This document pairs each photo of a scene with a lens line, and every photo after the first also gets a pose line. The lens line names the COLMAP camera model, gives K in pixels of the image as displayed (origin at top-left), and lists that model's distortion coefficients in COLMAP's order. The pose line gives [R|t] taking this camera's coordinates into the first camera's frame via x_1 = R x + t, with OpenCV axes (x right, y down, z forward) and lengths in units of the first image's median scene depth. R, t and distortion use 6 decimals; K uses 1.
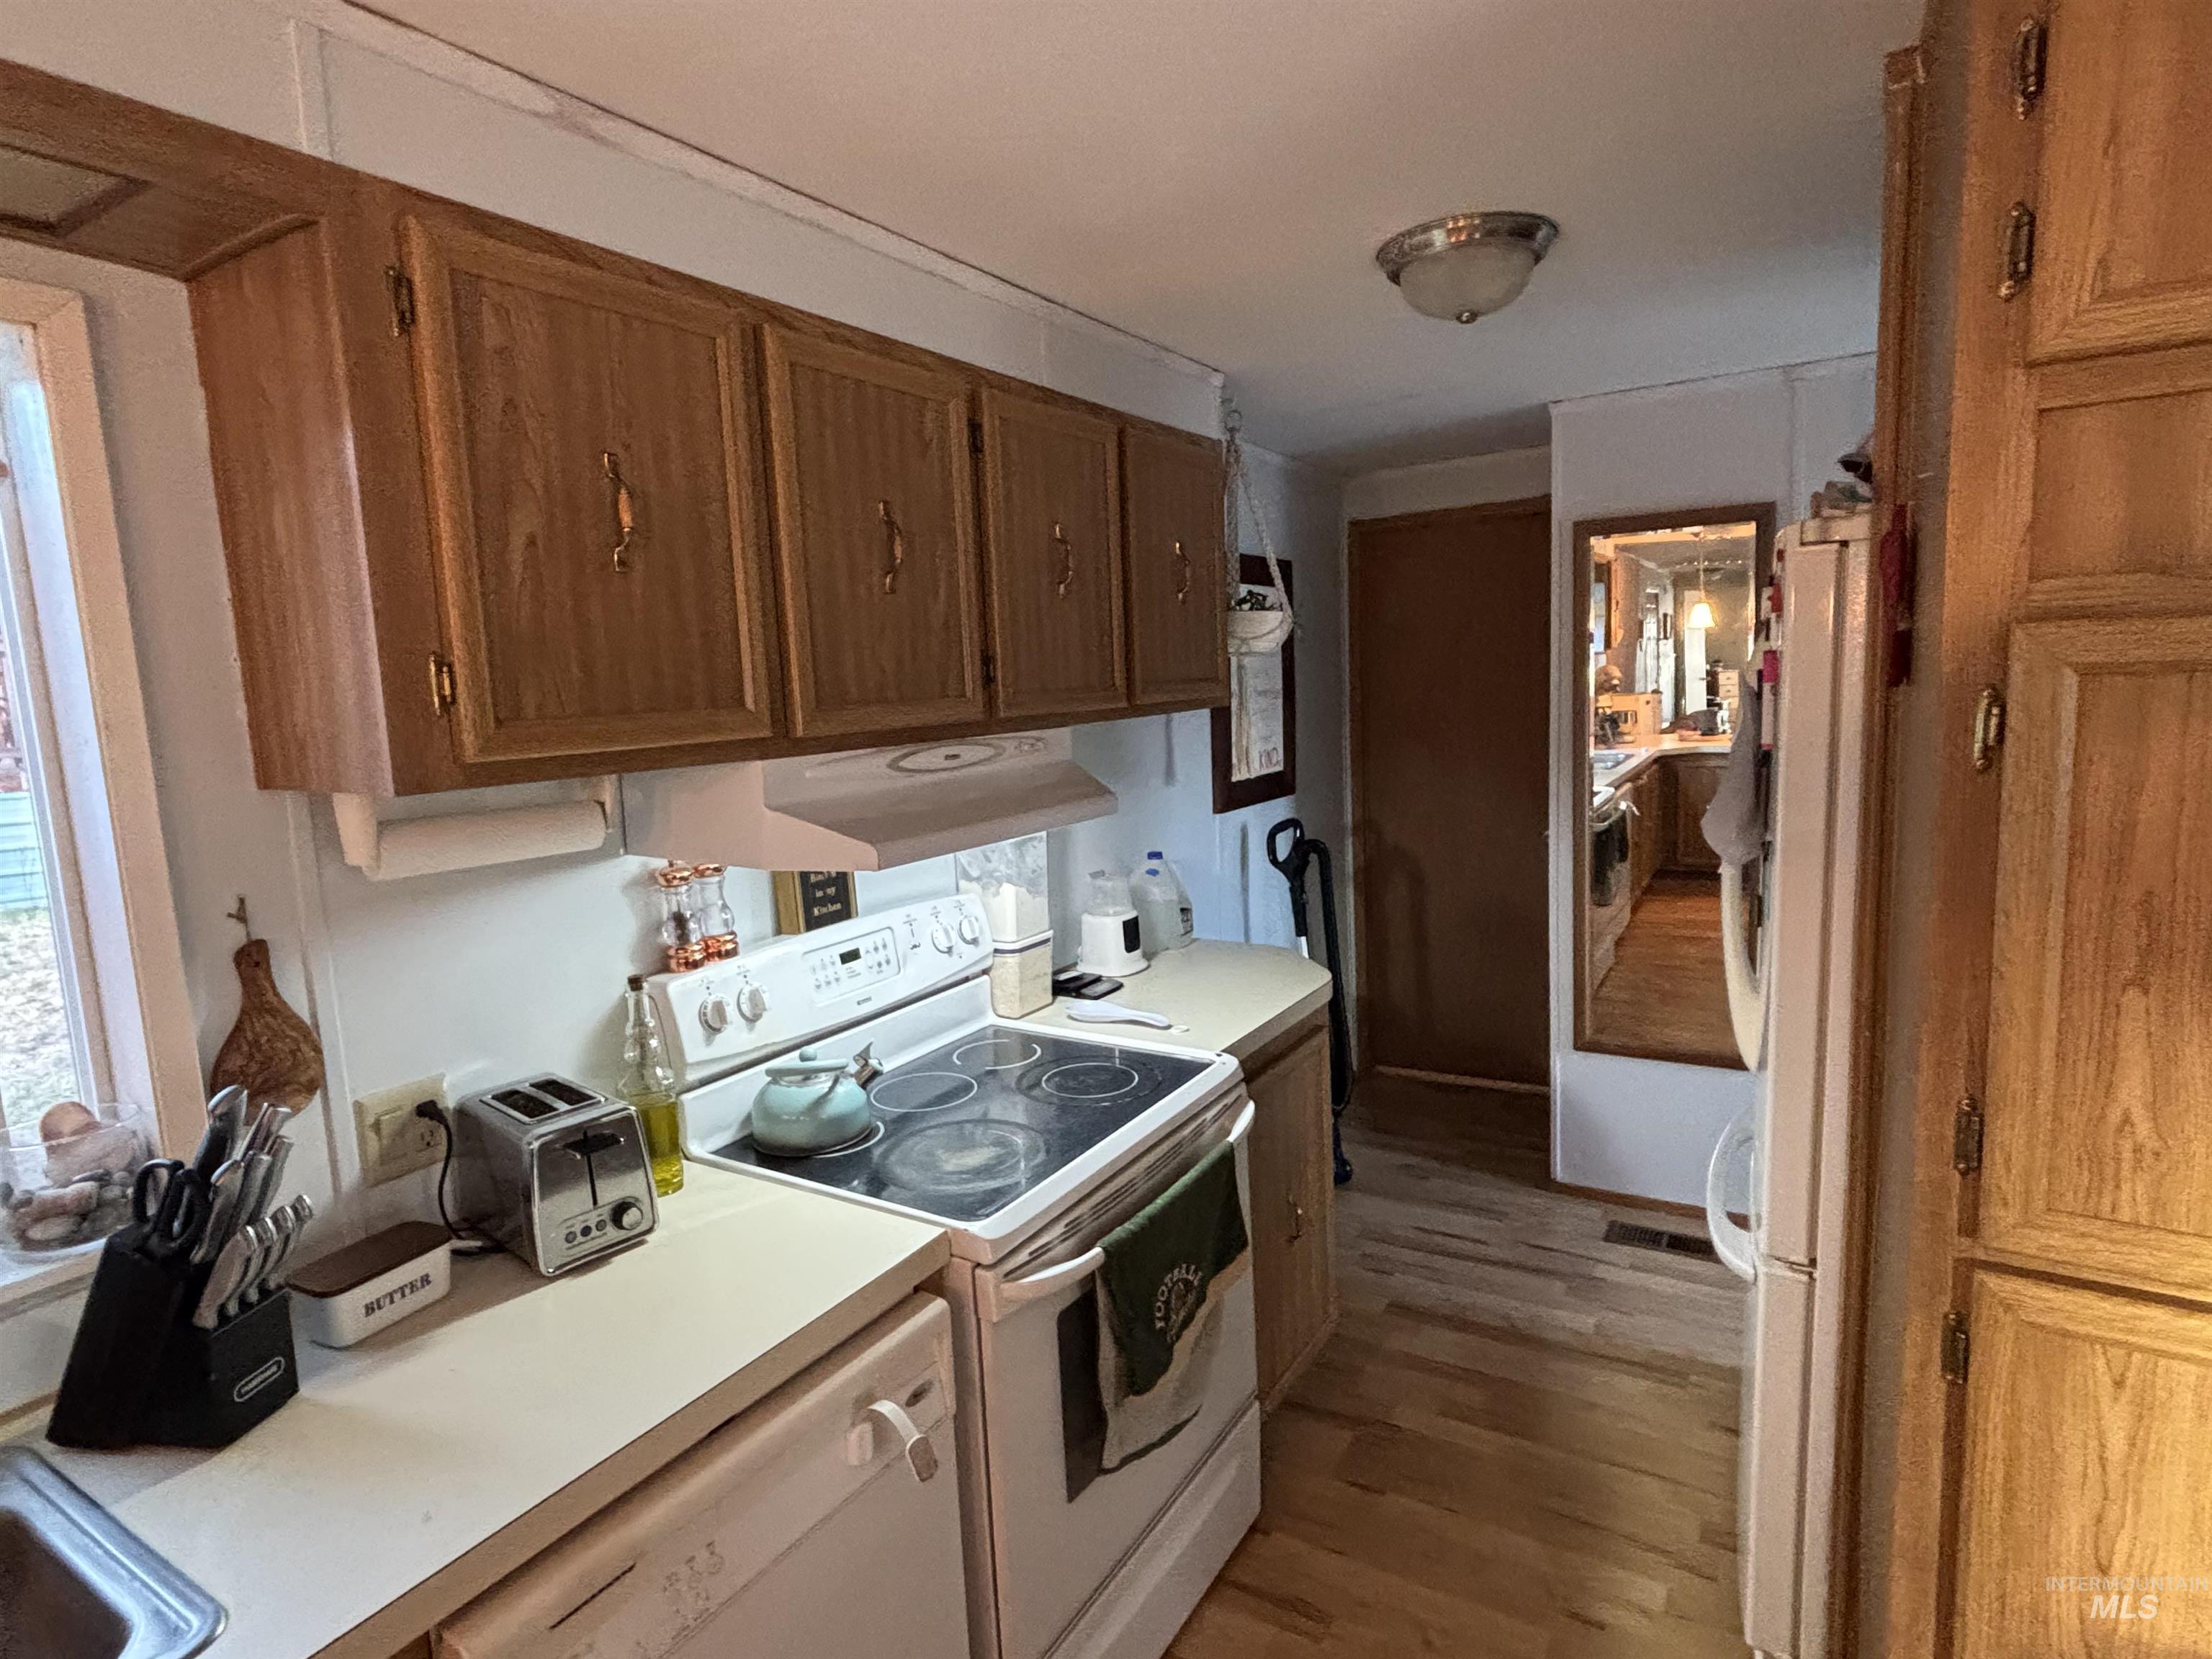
lens RADIAL K [[1167.1, 0, 1111.9], [0, 1167.1, 825.2], [0, 0, 1]] dist [0.002928, -0.003247]
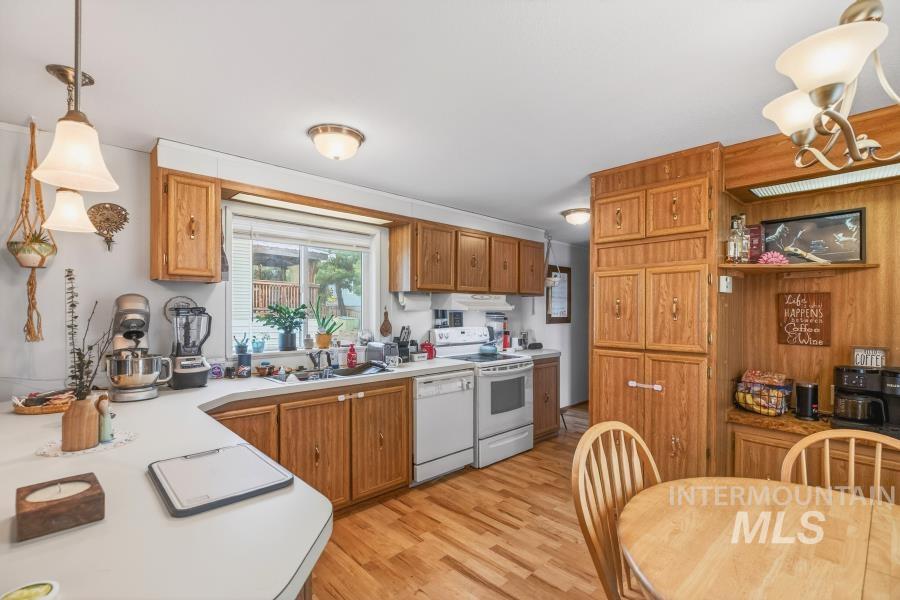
lens RADIAL K [[411.6, 0, 449.9], [0, 411.6, 306.3], [0, 0, 1]] dist [0.001517, 0.000083]
pose [[0.964901, 0.047469, -0.258289, 0.236925], [-0.080497, 0.989645, -0.118837, 0.241435], [0.249974, 0.135457, 0.958731, -1.001811]]
